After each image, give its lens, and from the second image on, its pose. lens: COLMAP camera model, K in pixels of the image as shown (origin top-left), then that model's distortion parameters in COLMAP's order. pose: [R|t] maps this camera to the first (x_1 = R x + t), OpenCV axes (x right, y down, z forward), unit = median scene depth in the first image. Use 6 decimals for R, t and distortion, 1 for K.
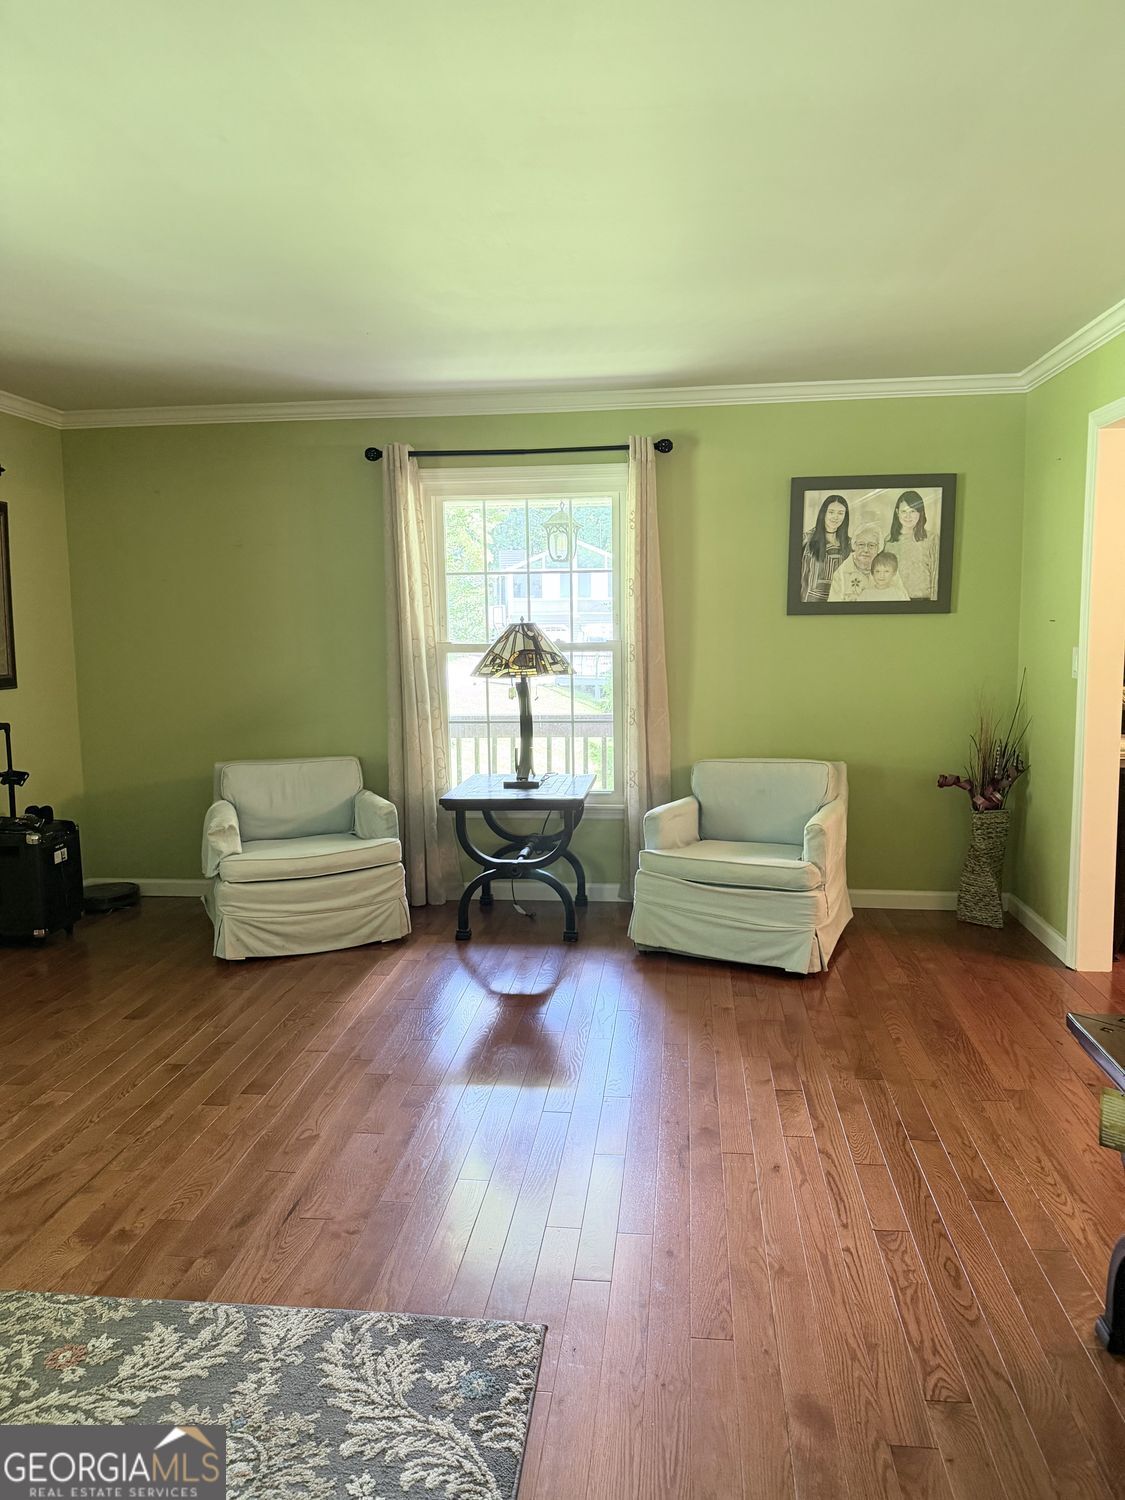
lens RADIAL K [[1051.3, 0, 563.2], [0, 1051.3, 750.2], [0, 0, 1]] dist [0.068000, -0.063523]
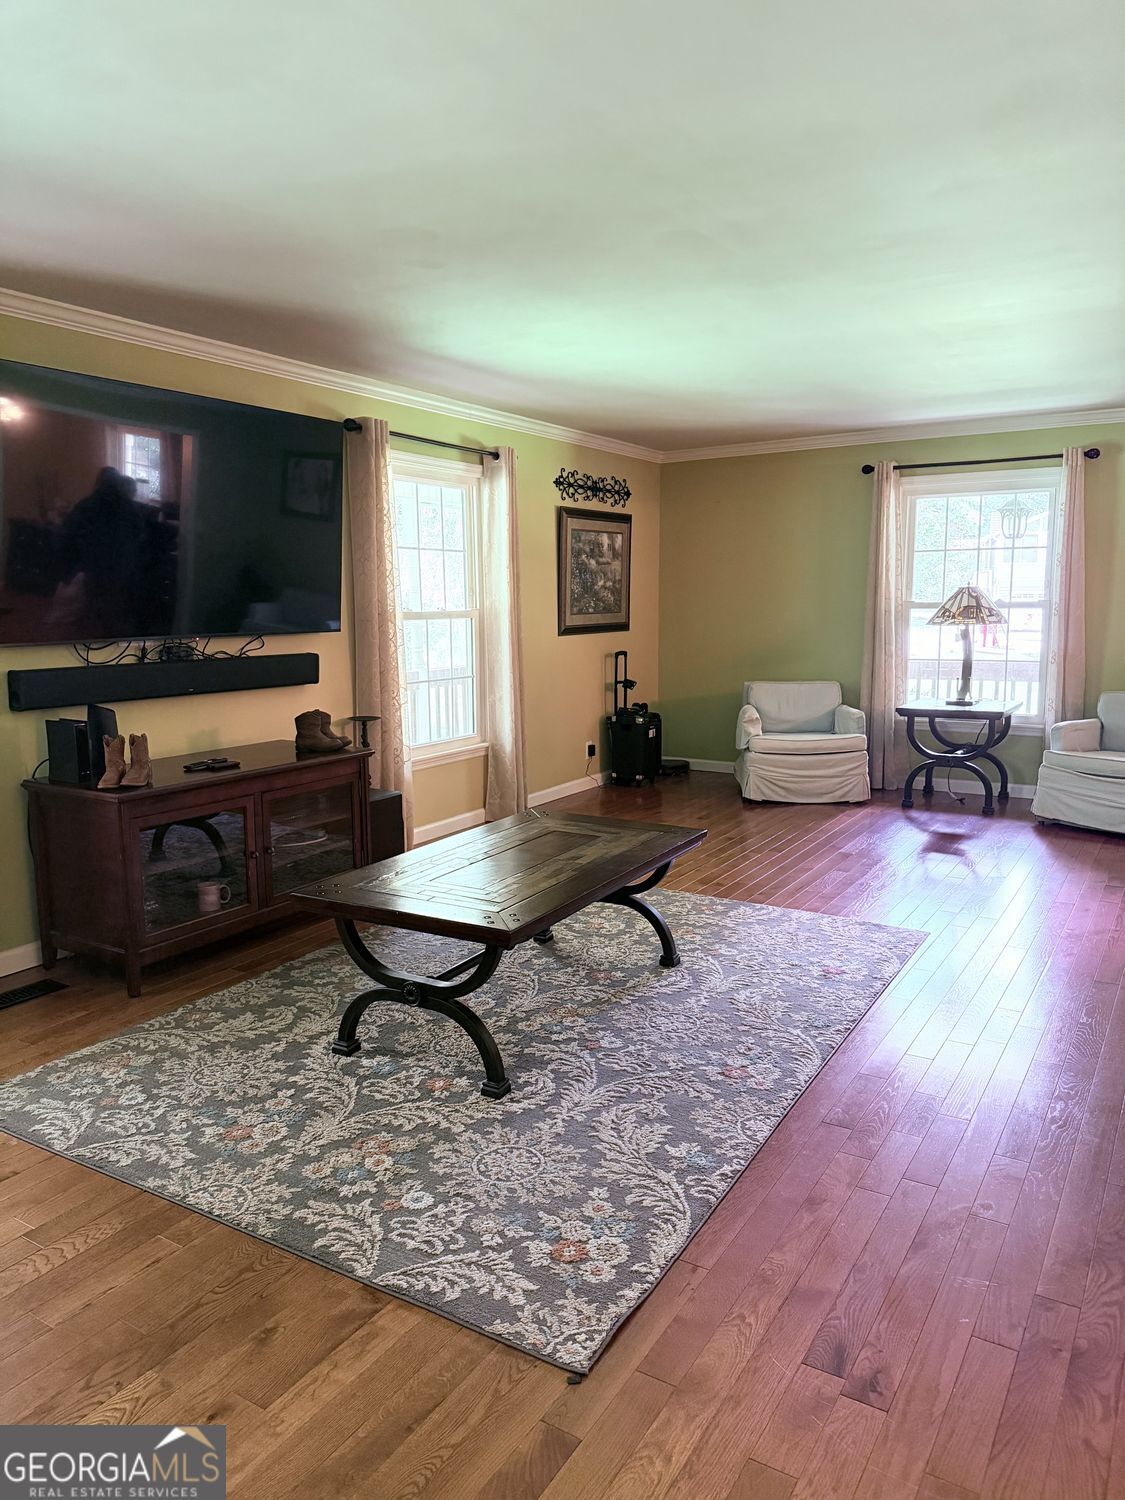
lens RADIAL K [[1051.3, 0, 556.8], [0, 1051.3, 772.7], [0, 0, 1]] dist [0.068000, -0.063523]
pose [[0.904414, 0.072471, -0.420456, 0.077070], [-0.052384, 0.996874, 0.059144, 0.070194], [0.423428, -0.031465, 0.905383, -0.511892]]
